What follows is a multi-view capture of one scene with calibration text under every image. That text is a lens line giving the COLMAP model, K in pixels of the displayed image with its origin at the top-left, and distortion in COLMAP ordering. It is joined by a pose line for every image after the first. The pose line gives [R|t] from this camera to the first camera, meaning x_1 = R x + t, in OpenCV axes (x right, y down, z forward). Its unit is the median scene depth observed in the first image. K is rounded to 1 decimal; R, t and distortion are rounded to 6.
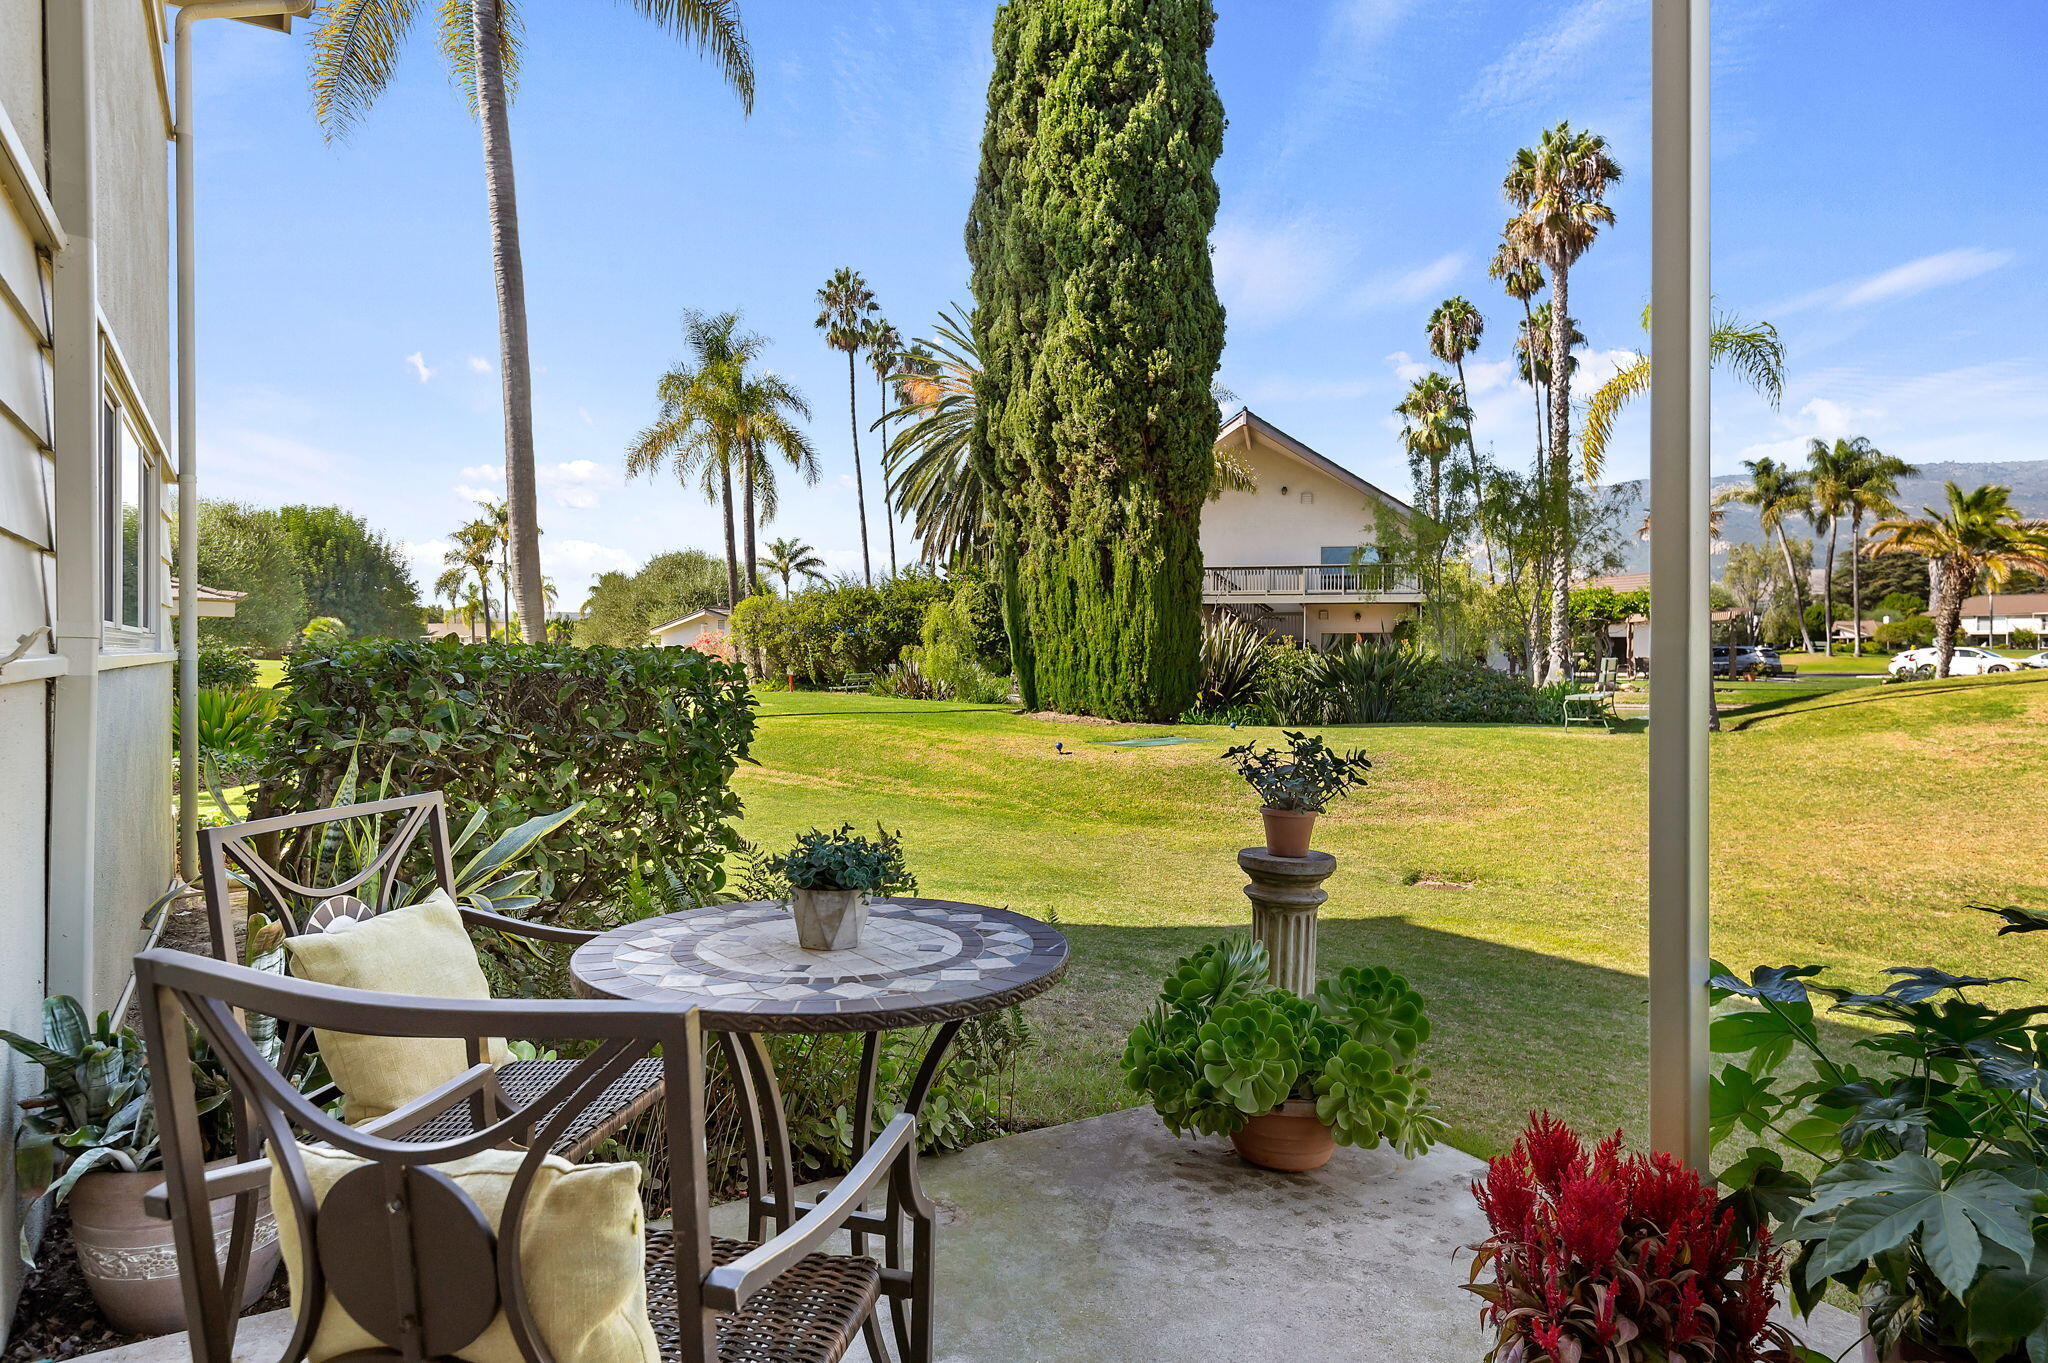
lens RADIAL K [[1210.3, 0, 1029.9], [0, 1210.3, 672.7], [0, 0, 1]] dist [0.018425, -0.005280]
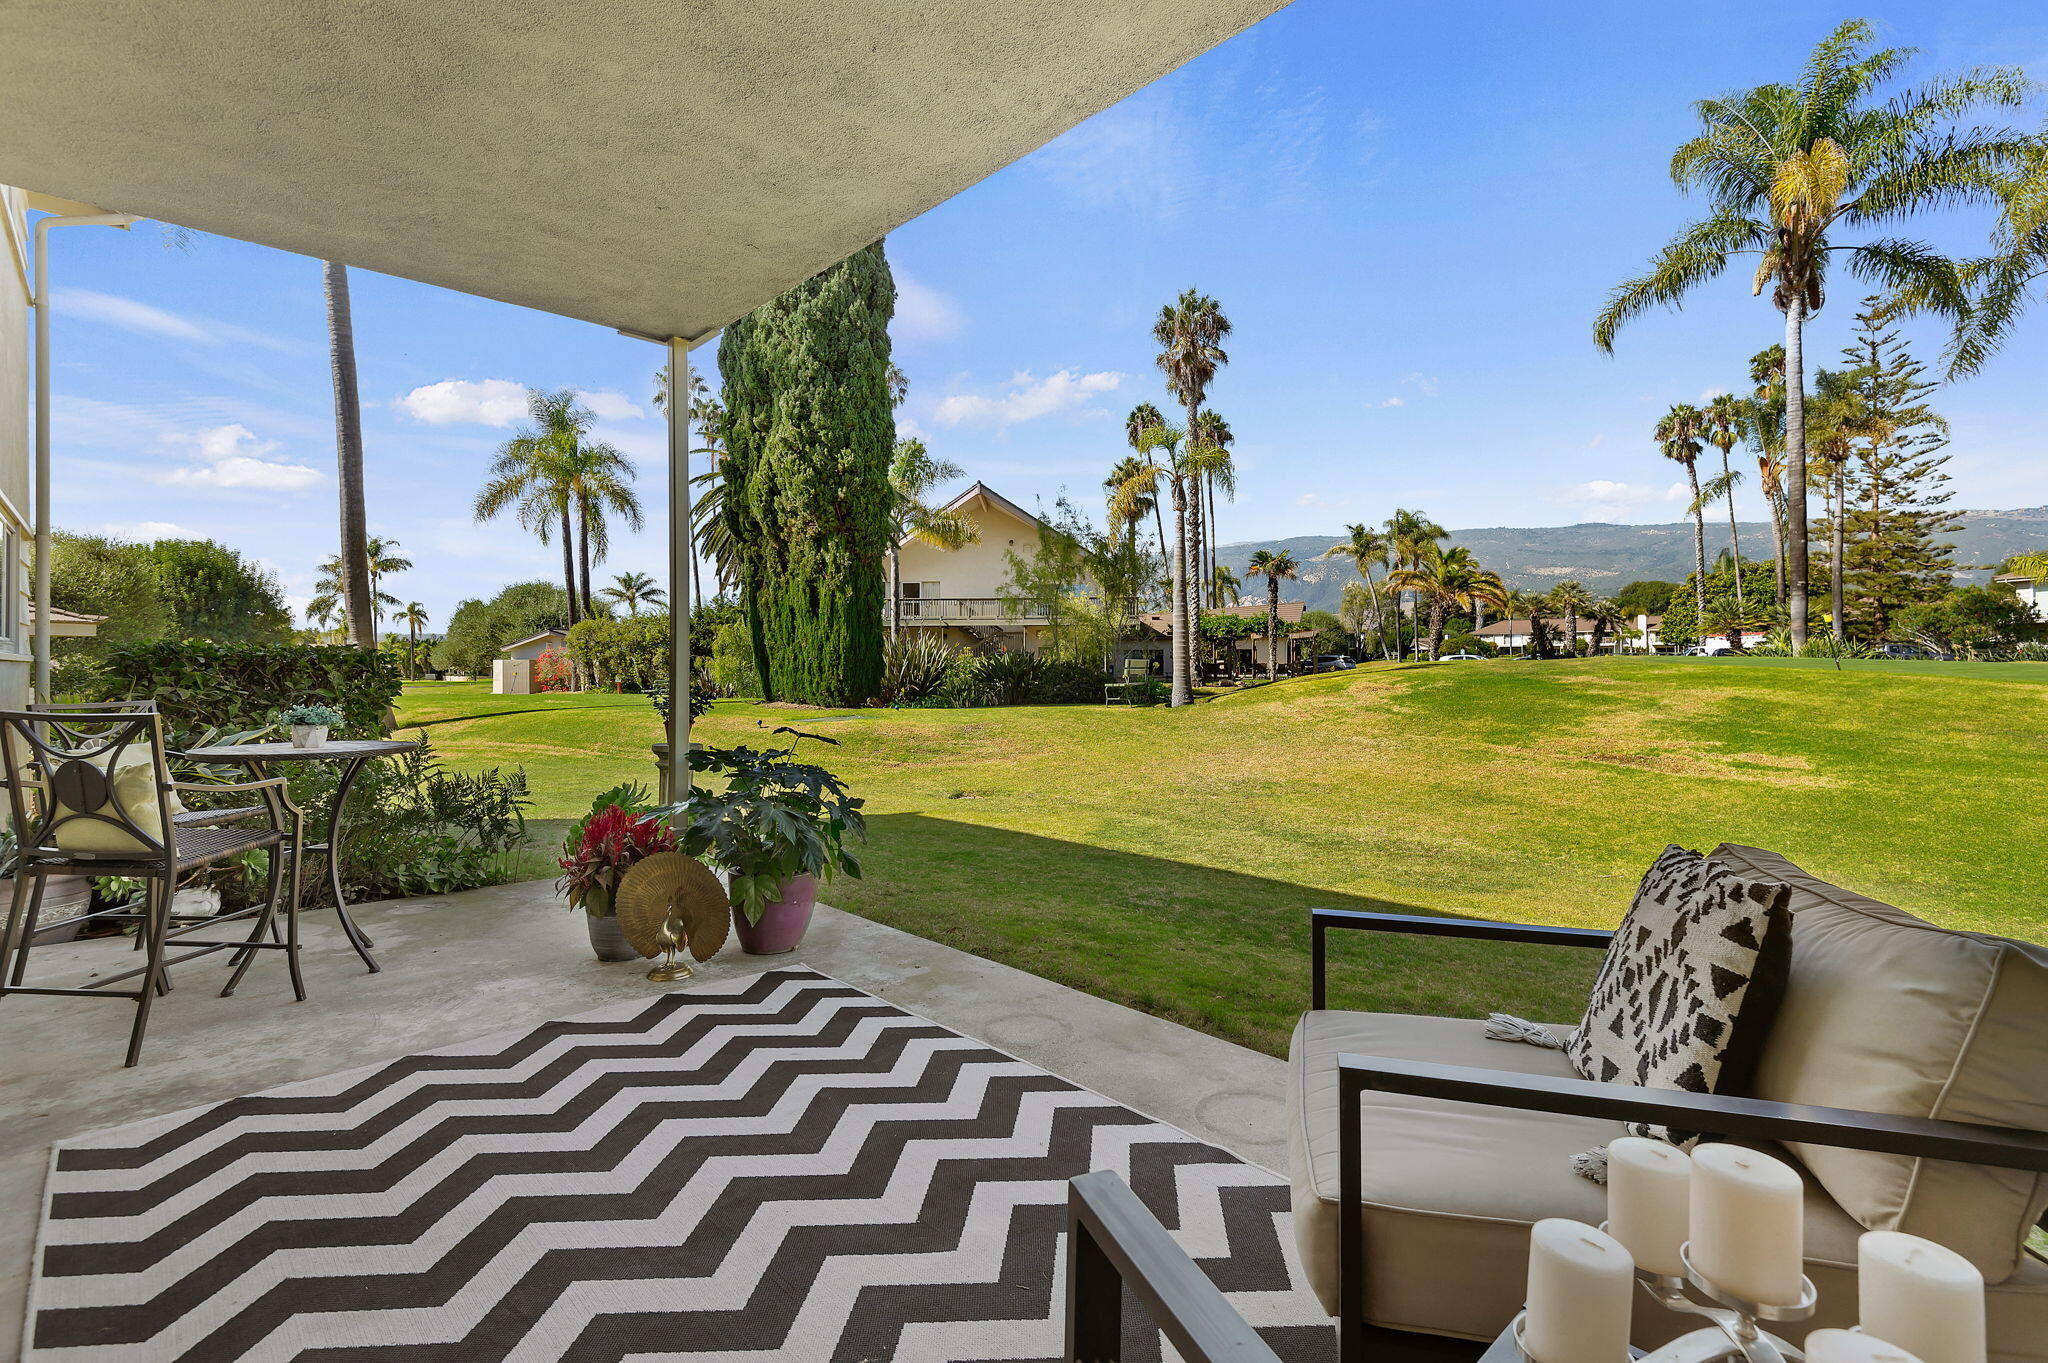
lens RADIAL K [[953.7, 0, 1042.8], [0, 953.7, 665.2], [0, 0, 1]] dist [0.013226, -0.005303]
pose [[0.981393, -0.008488, 0.191821, 0.063962], [0.011562, 0.999822, -0.014915, 0.006065], [-0.191660, 0.016856, 0.981317, -0.086758]]
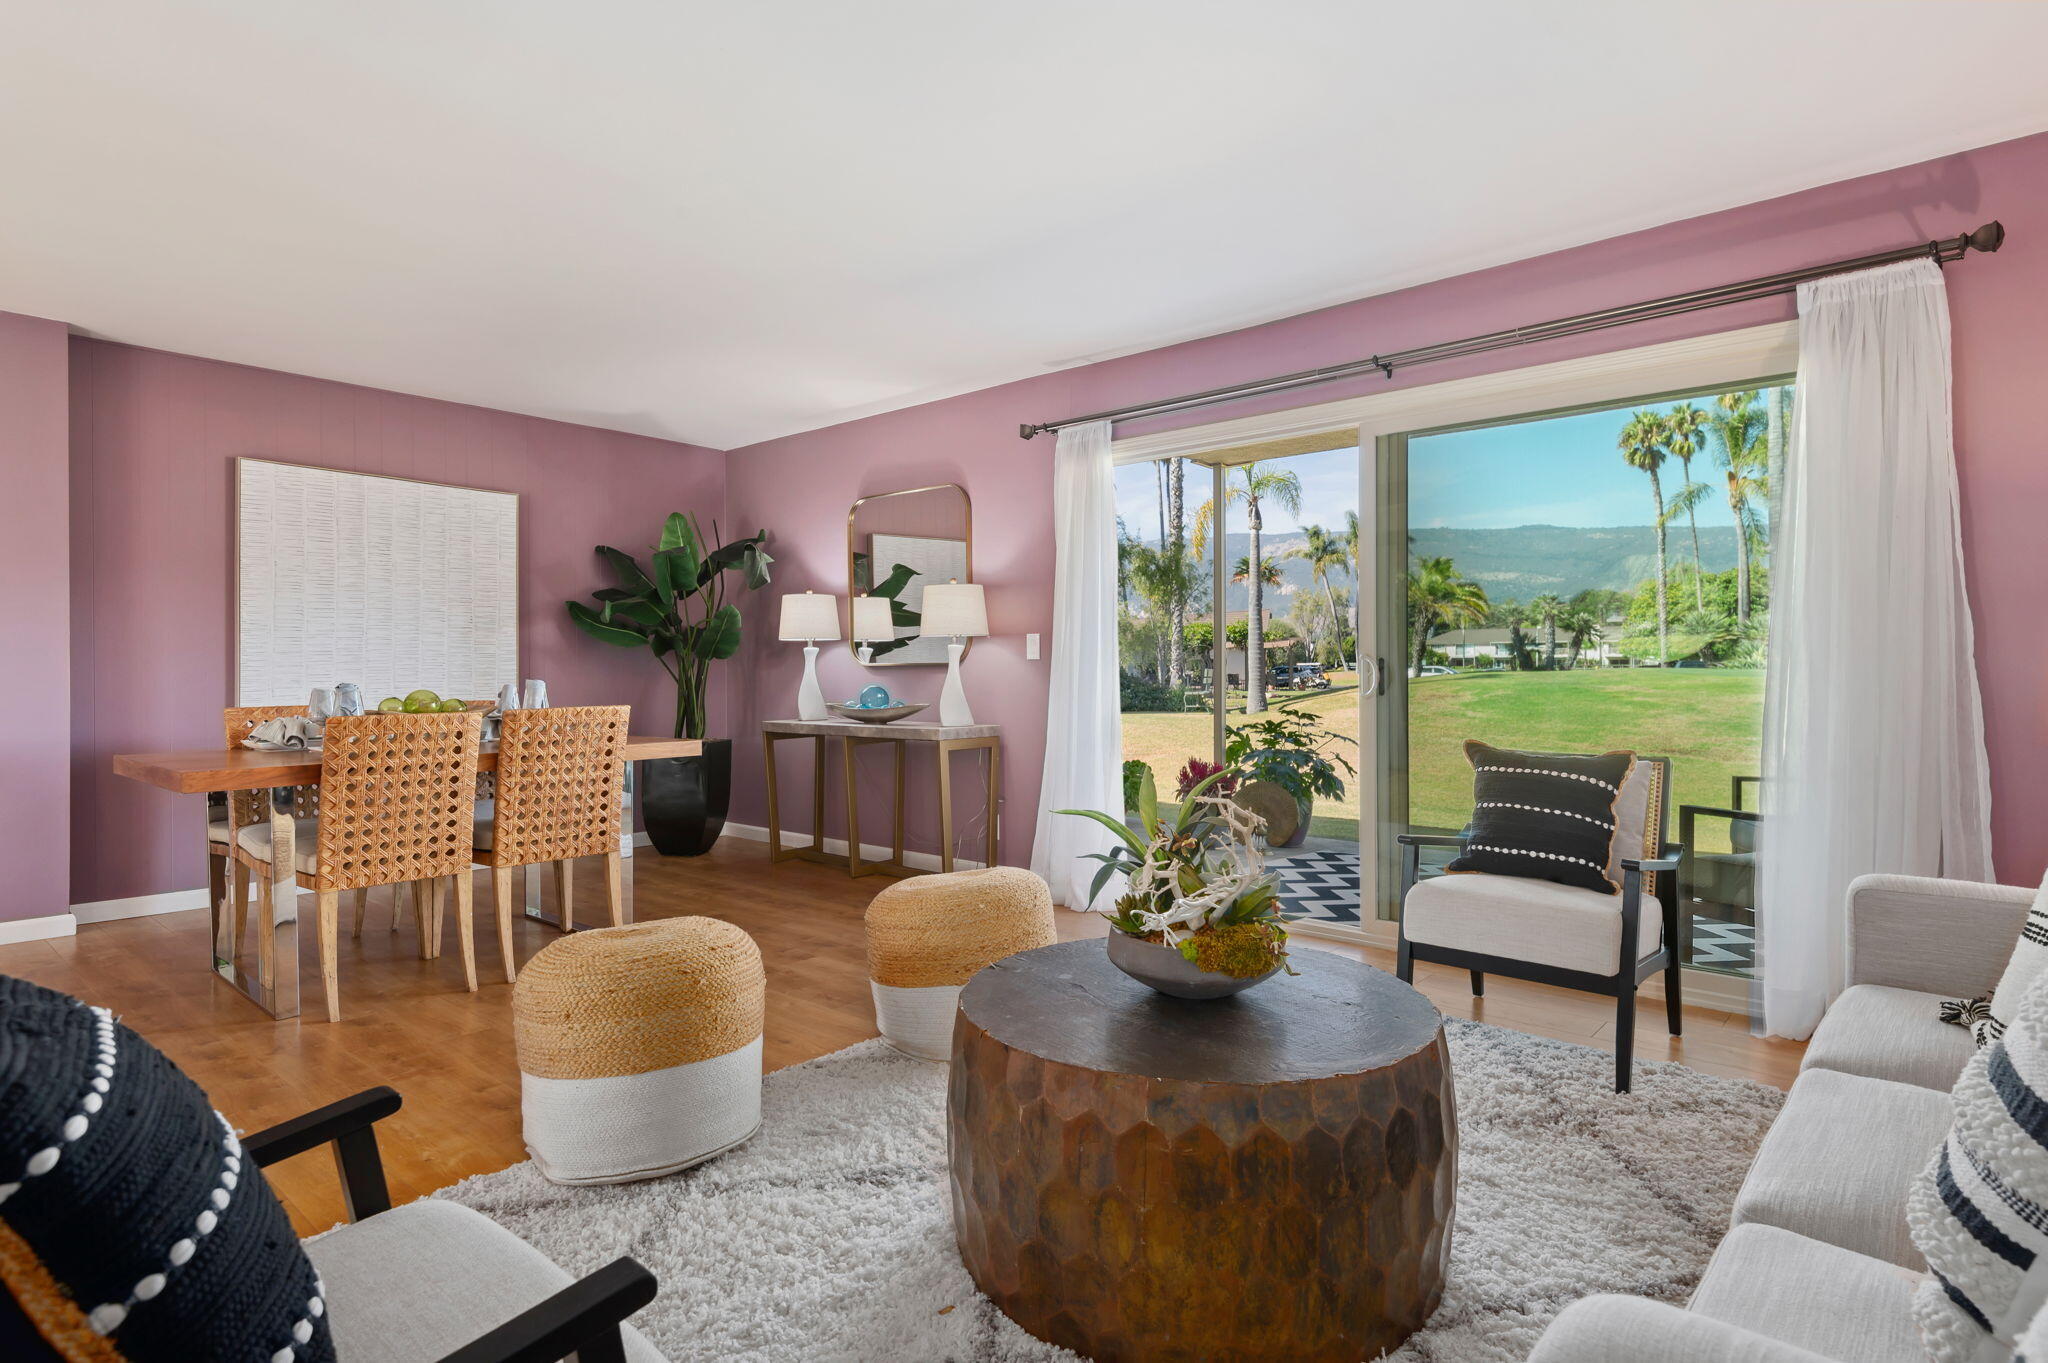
lens RADIAL K [[1085.3, 0, 1035.6], [0, 1085.3, 678.8], [0, 0, 1]] dist [-0.002446, -0.003311]
pose [[0.960112, -0.005521, 0.279563, -0.079318], [0.008986, 0.999898, -0.011111, 0.007645], [-0.279473, 0.013180, 0.960063, -0.171402]]
